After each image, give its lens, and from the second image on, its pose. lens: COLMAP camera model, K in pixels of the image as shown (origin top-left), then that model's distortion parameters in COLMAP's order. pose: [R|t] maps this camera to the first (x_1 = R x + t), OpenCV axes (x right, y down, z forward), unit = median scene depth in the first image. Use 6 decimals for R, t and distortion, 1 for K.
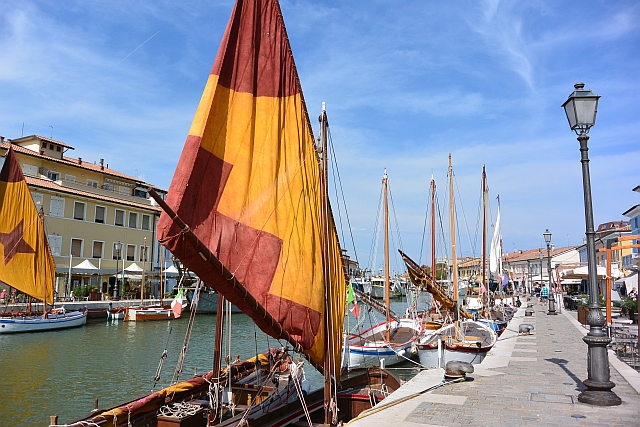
lens RADIAL K [[494.1, 0, 320.0], [0, 494.1, 213.5], [0, 0, 1]] dist [-0.022550, -0.003799]
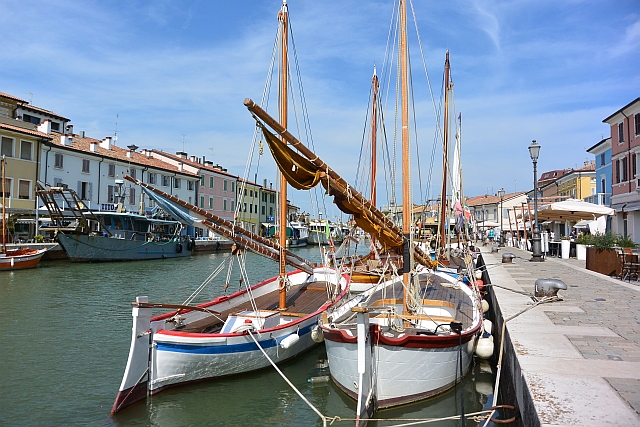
lens RADIAL K [[512.0, 0, 320.0], [0, 512.0, 213.5], [0, 0, 1]] dist [-0.045812, 0.003420]
pose [[0.994019, 0.004796, 0.109097, 0.098167], [-0.016296, 0.994363, 0.104767, 0.077759], [-0.107980, -0.105919, 0.988495, 0.370141]]
